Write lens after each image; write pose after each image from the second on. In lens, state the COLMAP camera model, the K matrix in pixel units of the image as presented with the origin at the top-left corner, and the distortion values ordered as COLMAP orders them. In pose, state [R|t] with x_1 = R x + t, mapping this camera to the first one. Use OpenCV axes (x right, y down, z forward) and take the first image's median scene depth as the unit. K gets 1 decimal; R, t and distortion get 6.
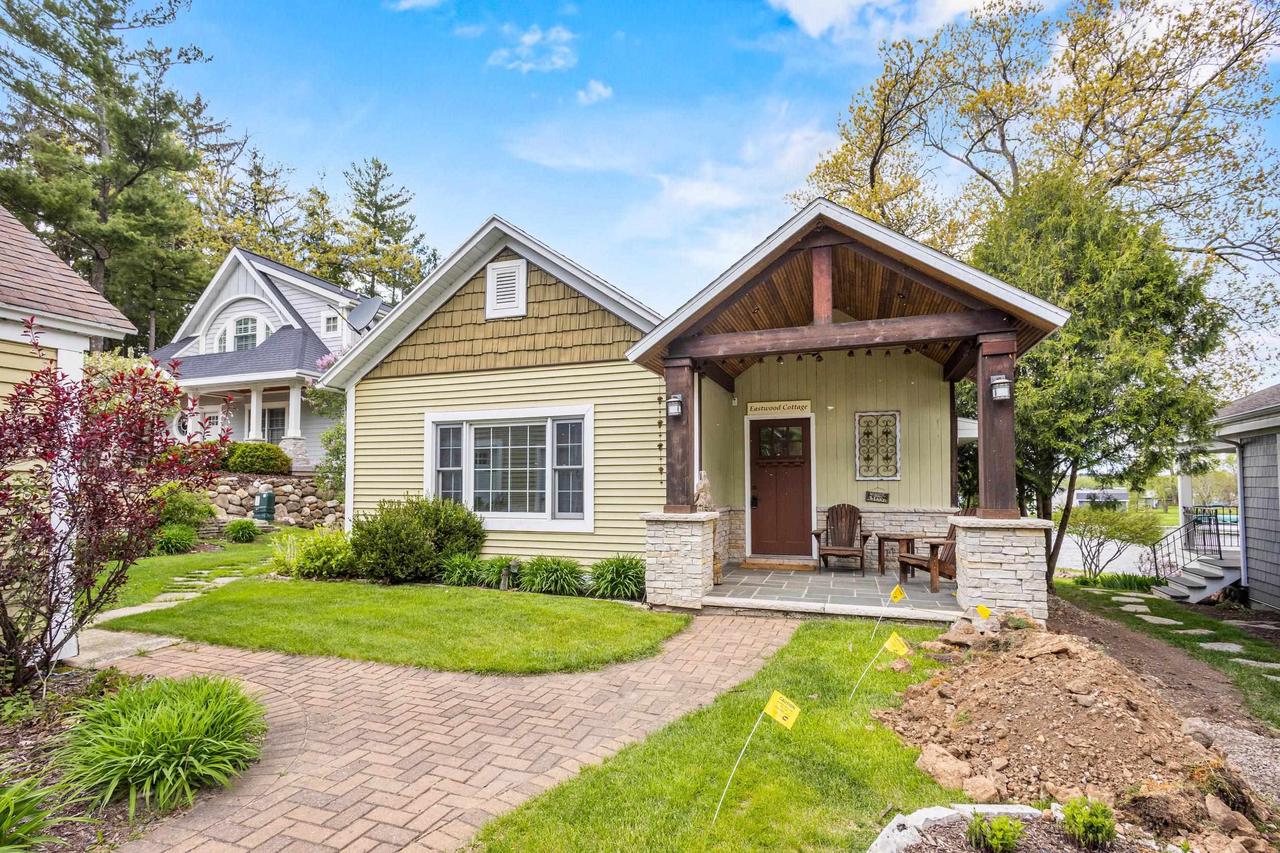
lens RADIAL K [[603.3, 0, 637.2], [0, 603.3, 466.0], [0, 0, 1]] dist [0.002431, 0.000710]
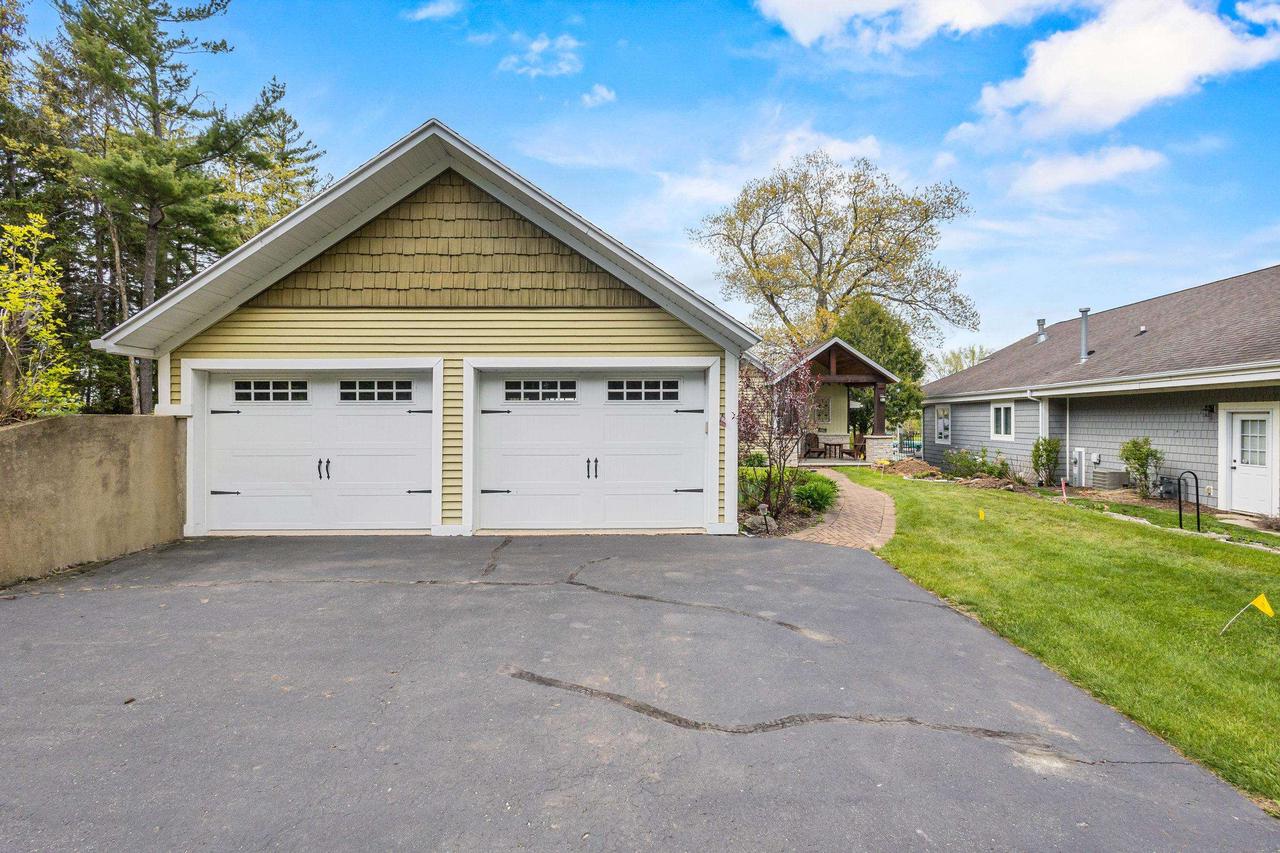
lens RADIAL K [[590.6, 0, 640.0], [0, 590.6, 426.5], [0, 0, 1]] dist [0.004888, 0.000154]
pose [[0.930159, -0.006670, 0.367097, -1.320445], [-0.008783, 0.999145, 0.040408, -0.061709], [-0.367052, -0.040810, 0.929305, -1.125035]]
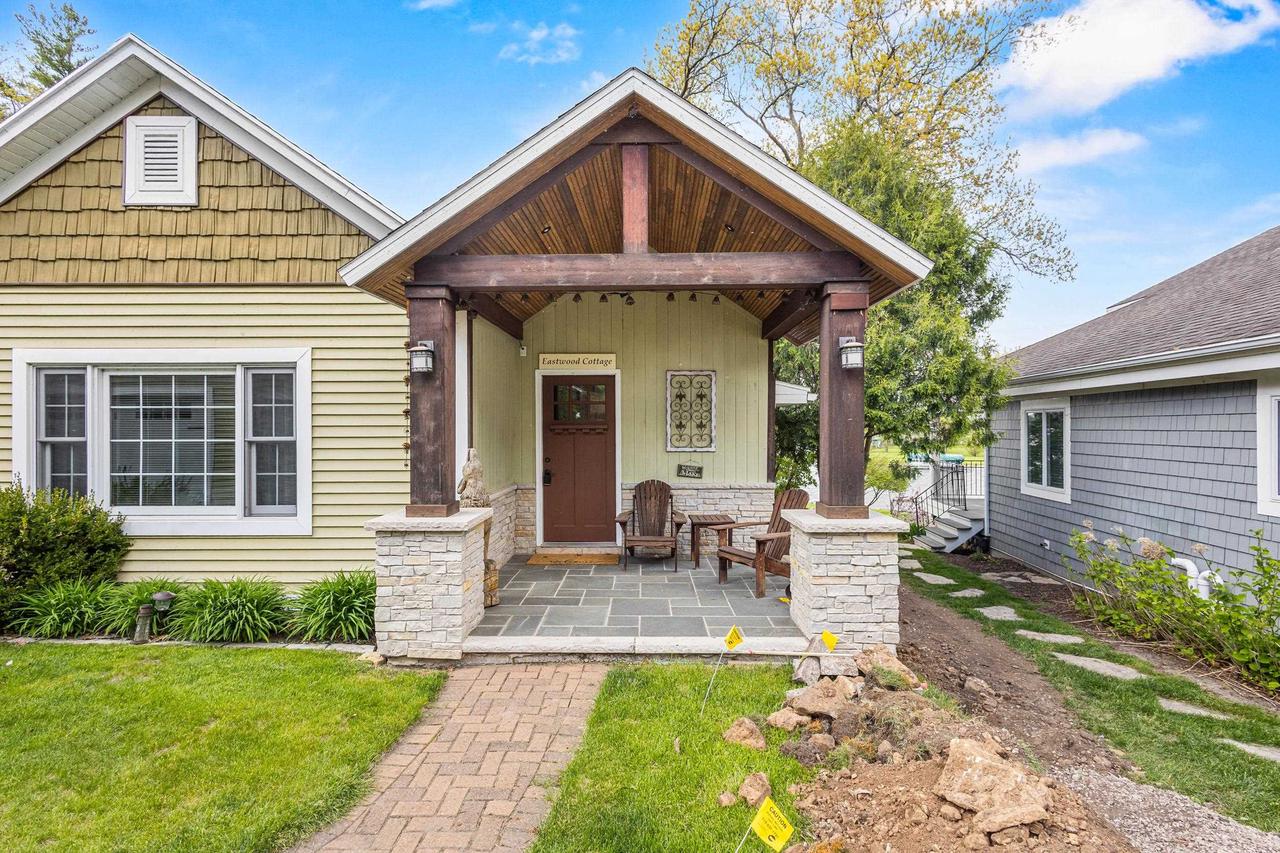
lens RADIAL K [[590.6, 0, 640.0], [0, 590.6, 426.5], [0, 0, 1]] dist [0.004888, 0.000154]
pose [[0.946514, 0.000763, 0.322662, 0.063287], [-0.010309, 0.999558, 0.027878, -0.035173], [-0.322498, -0.029713, 0.946104, 0.241883]]
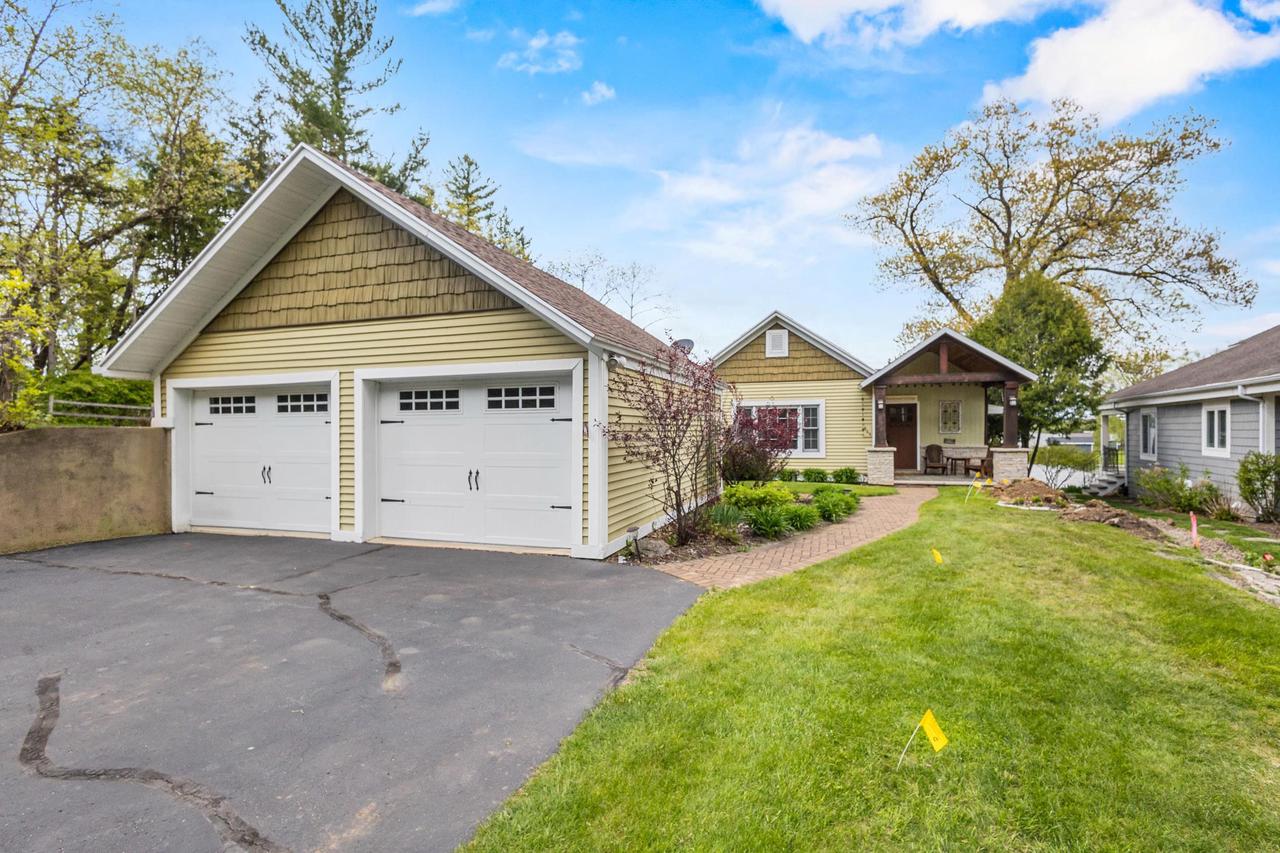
lens RADIAL K [[603.9, 0, 633.7], [0, 603.9, 442.4], [0, 0, 1]] dist [0.003781, -0.000642]
pose [[0.999615, -0.006261, 0.027019, -0.809113], [0.004899, 0.998728, 0.050188, -0.059295], [-0.027298, -0.050036, 0.998374, -1.152910]]
